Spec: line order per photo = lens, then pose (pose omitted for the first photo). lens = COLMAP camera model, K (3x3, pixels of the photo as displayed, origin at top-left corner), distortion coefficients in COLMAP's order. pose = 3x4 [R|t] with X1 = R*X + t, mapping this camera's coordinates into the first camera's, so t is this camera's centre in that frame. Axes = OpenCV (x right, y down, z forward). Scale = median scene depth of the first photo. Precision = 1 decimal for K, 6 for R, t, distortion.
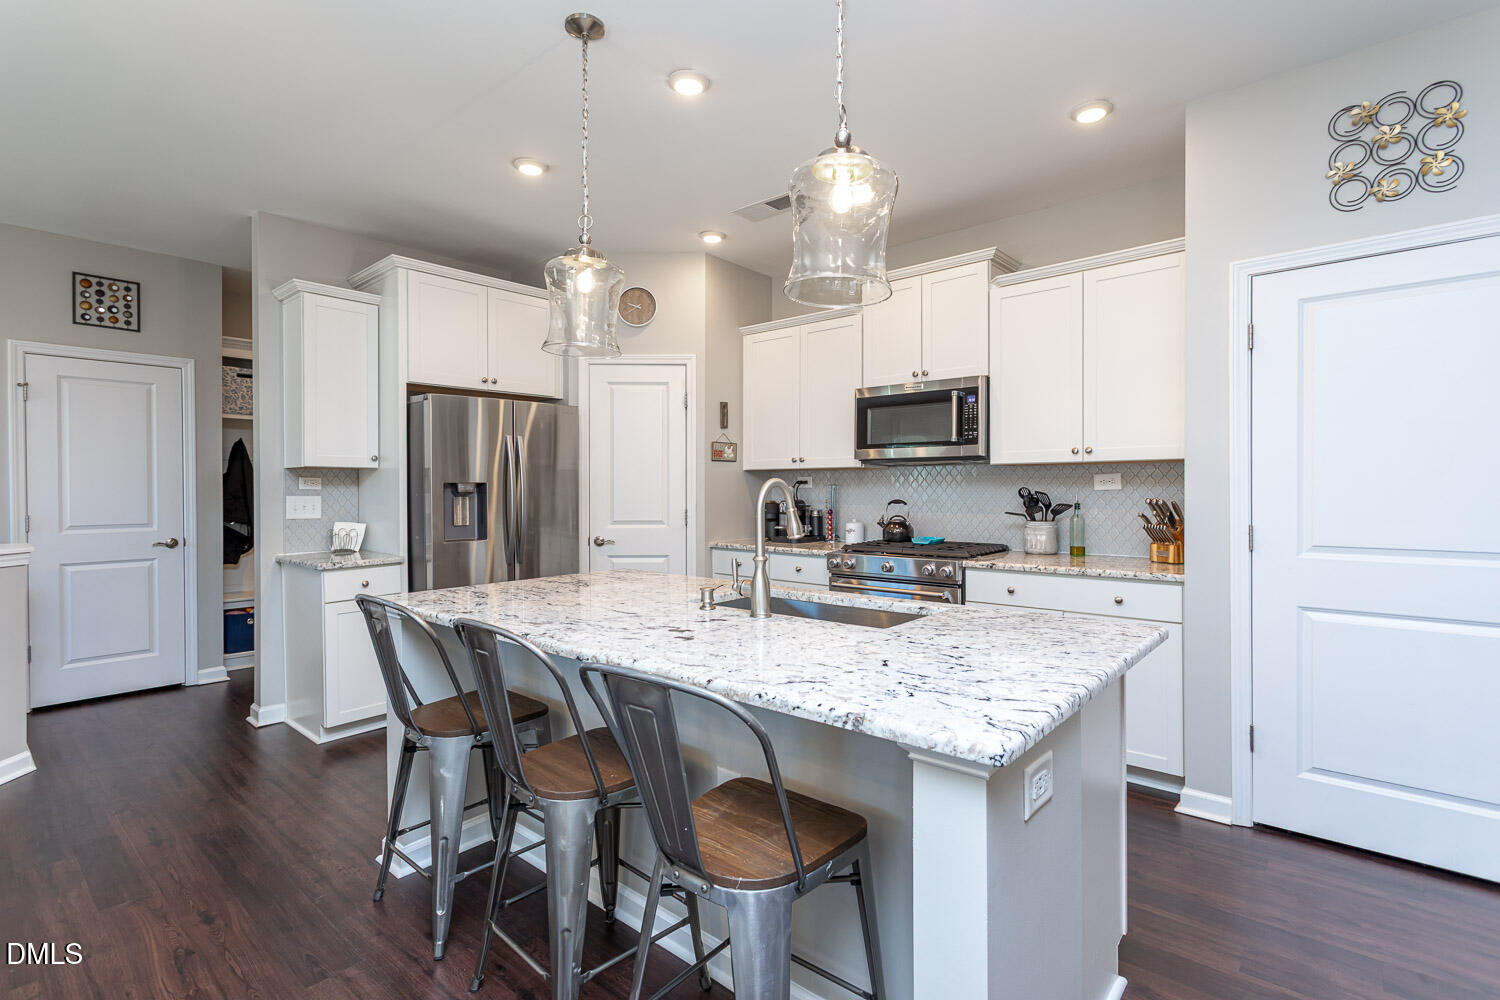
lens RADIAL K [[711.9, 0, 727.8], [0, 711.9, 493.4], [0, 0, 1]] dist [0.001570, 0.001444]
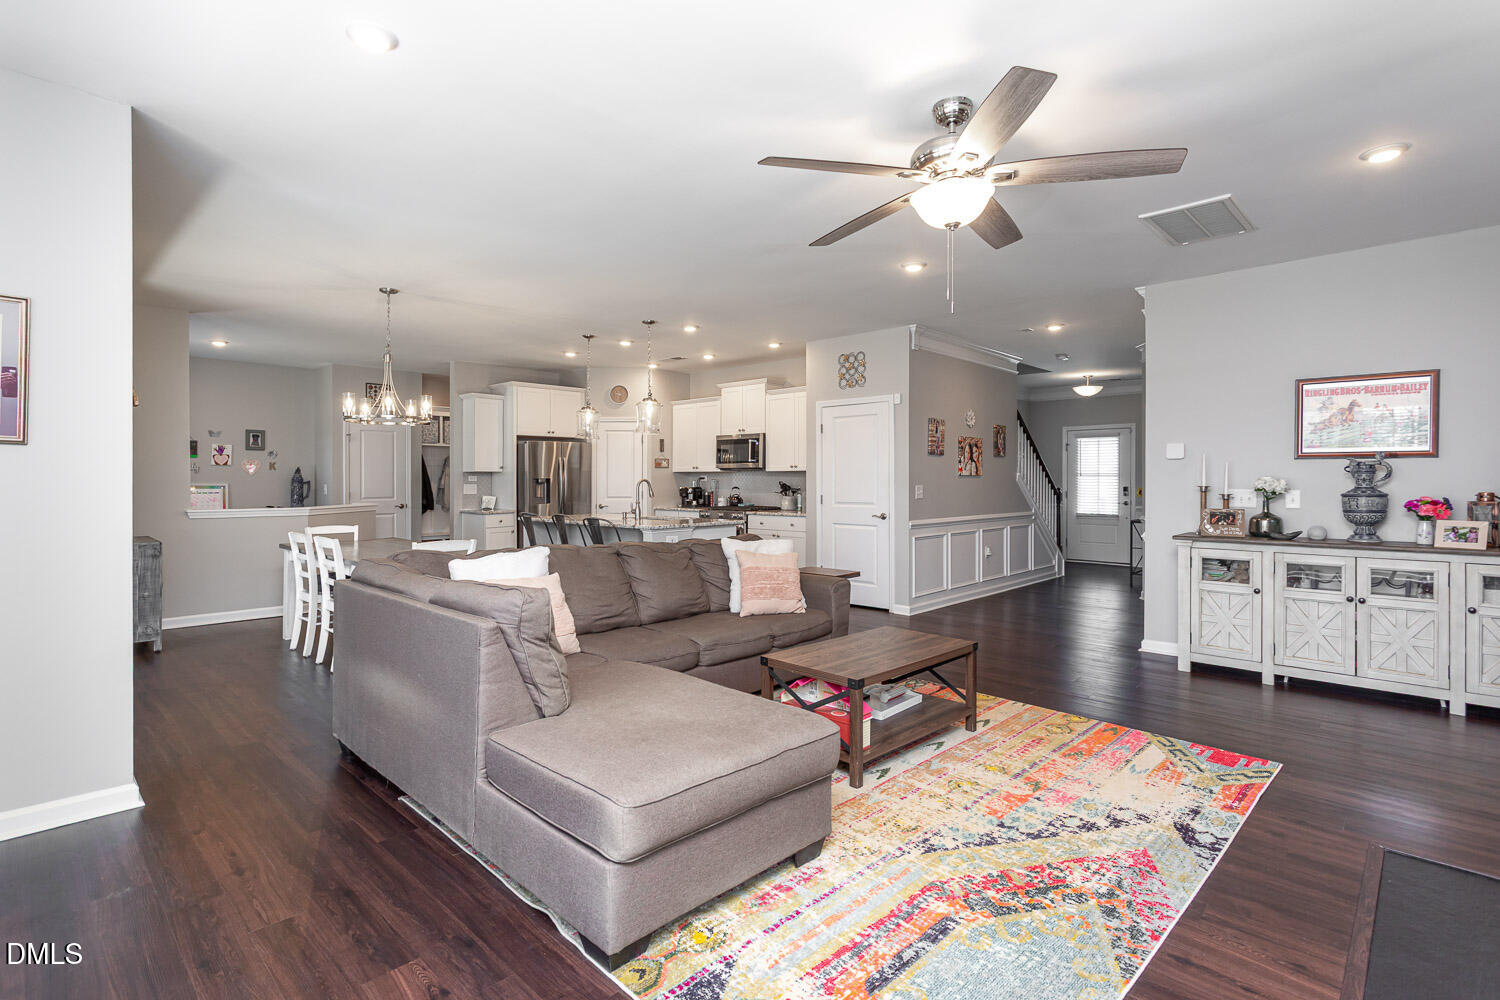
lens RADIAL K [[711.9, 0, 727.8], [0, 711.9, 493.4], [0, 0, 1]] dist [0.001570, 0.001444]
pose [[0.999143, 0.003949, -0.041206, 0.320726], [-0.003455, 0.999921, 0.012058, 0.003247], [0.041250, -0.011905, 0.999078, -1.242526]]
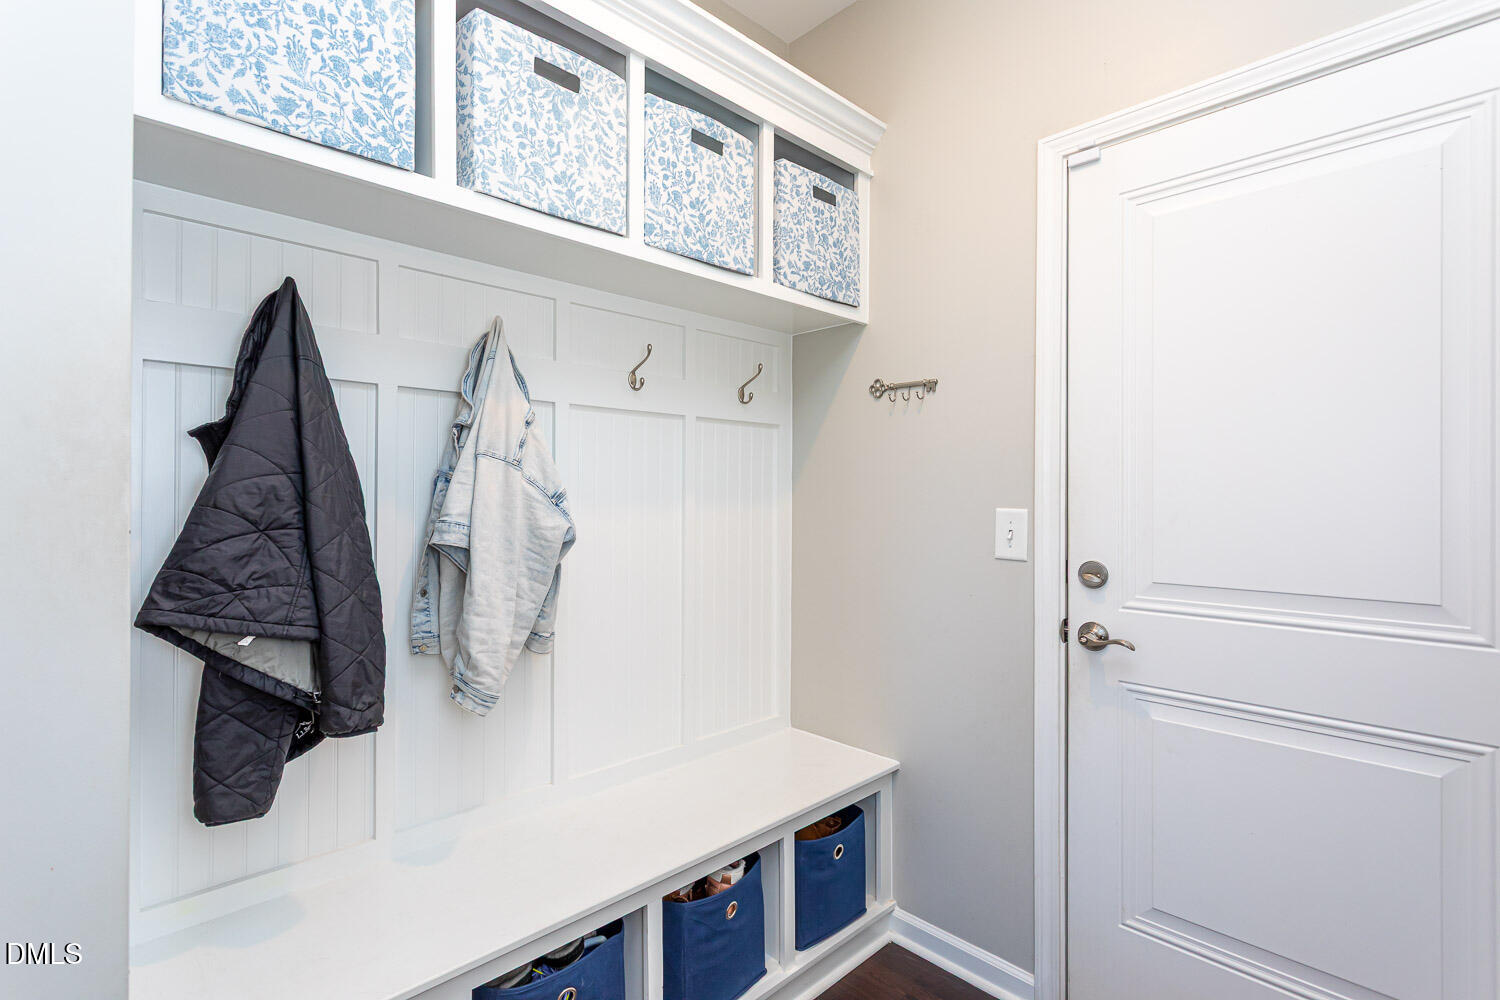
lens RADIAL K [[711.9, 0, 727.8], [0, 711.9, 493.4], [0, 0, 1]] dist [0.001570, 0.001444]
pose [[0.997010, 0.001671, -0.077249, -0.696985], [-0.002167, 0.999978, -0.006332, -0.005717], [0.077237, 0.006480, 0.996992, 1.040268]]
